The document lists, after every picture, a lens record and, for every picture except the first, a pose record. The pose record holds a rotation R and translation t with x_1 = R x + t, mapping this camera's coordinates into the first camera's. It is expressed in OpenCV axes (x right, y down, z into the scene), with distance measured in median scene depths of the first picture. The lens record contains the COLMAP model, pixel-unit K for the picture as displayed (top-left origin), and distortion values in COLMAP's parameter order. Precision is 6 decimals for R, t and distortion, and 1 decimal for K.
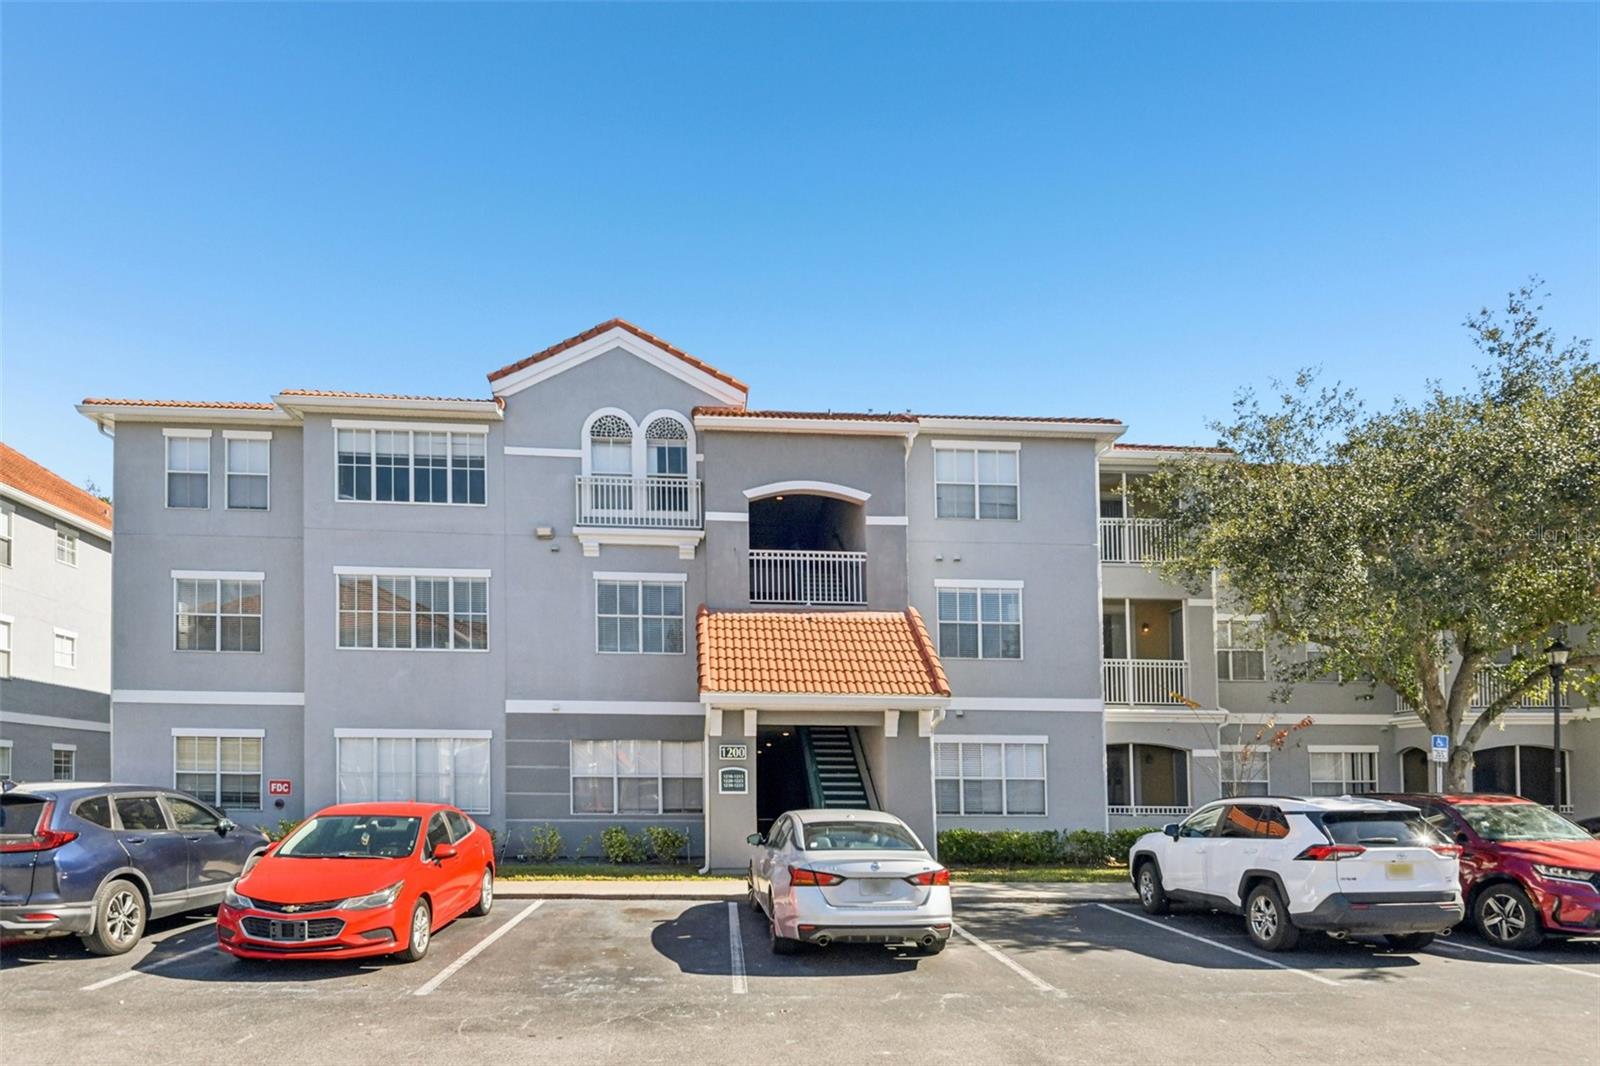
lens RADIAL K [[852.1, 0, 797.3], [0, 852.1, 480.5], [0, 0, 1]] dist [0.000156, -0.024128]
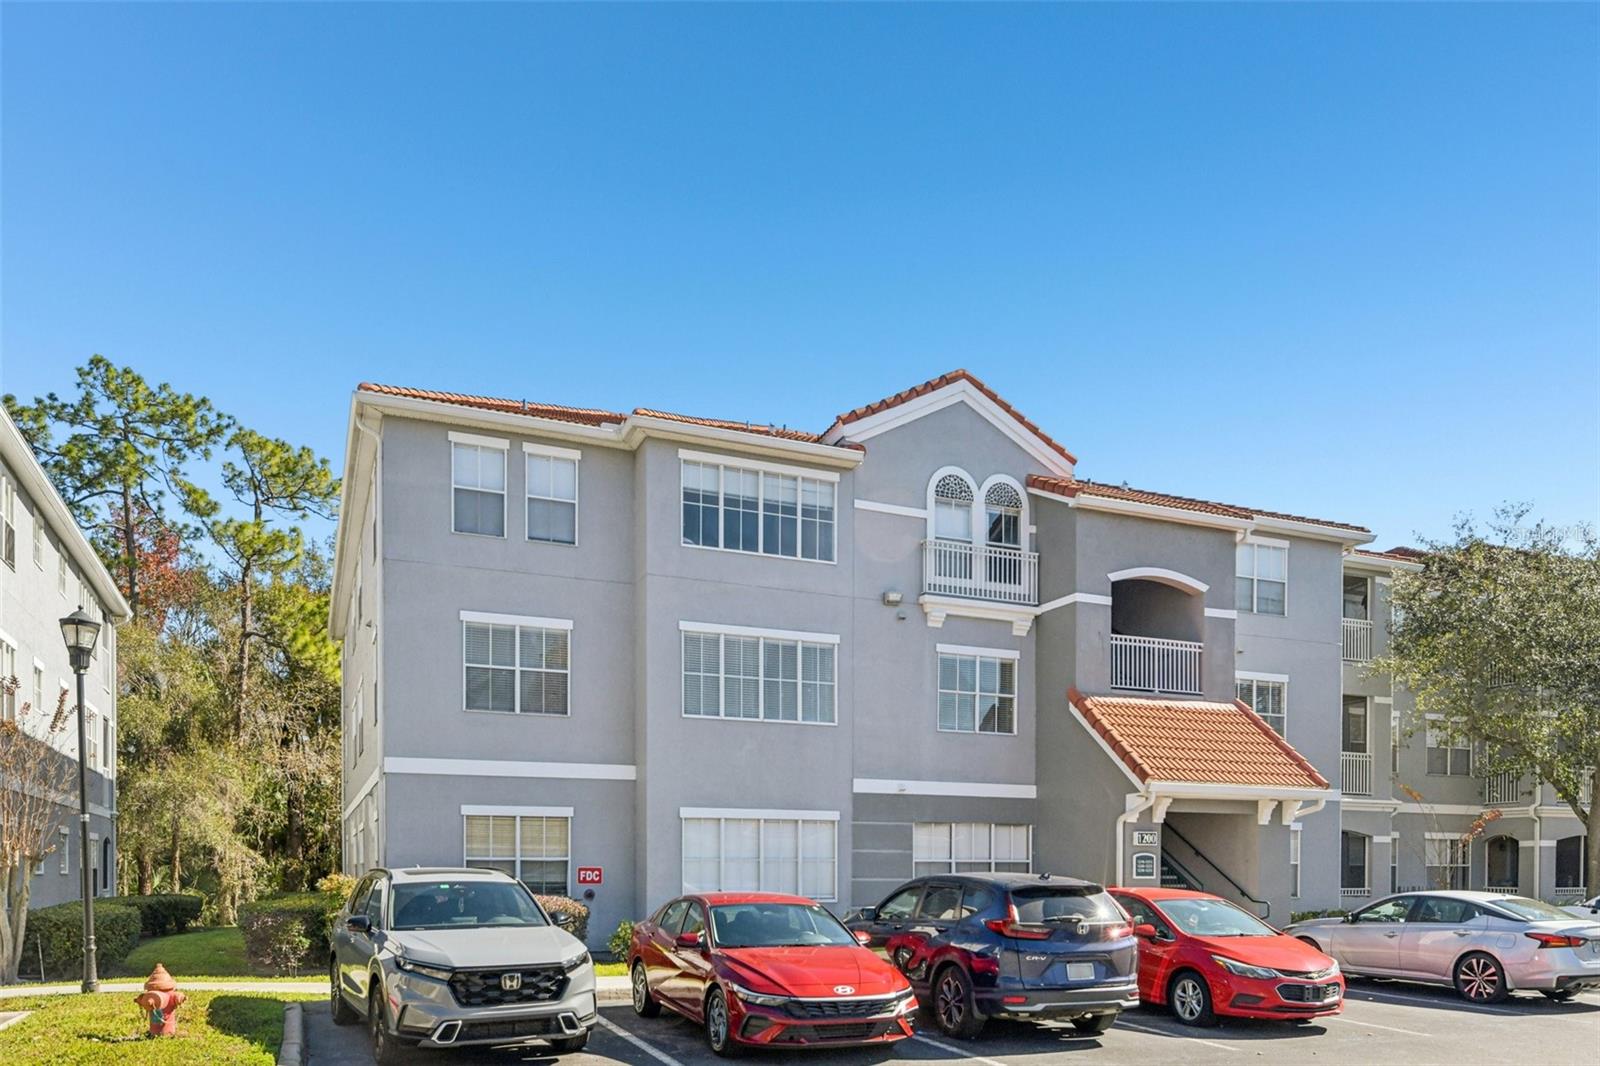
lens RADIAL K [[1067.3, 0, 800.0], [0, 1067.3, 533.0], [0, 0, 1]] dist [-0.000220, 0.000052]
pose [[0.950130, 0.091898, 0.298005, -0.737416], [-0.105003, 0.994071, 0.028232, -0.030160], [-0.293644, -0.058115, 0.954147, -0.061198]]
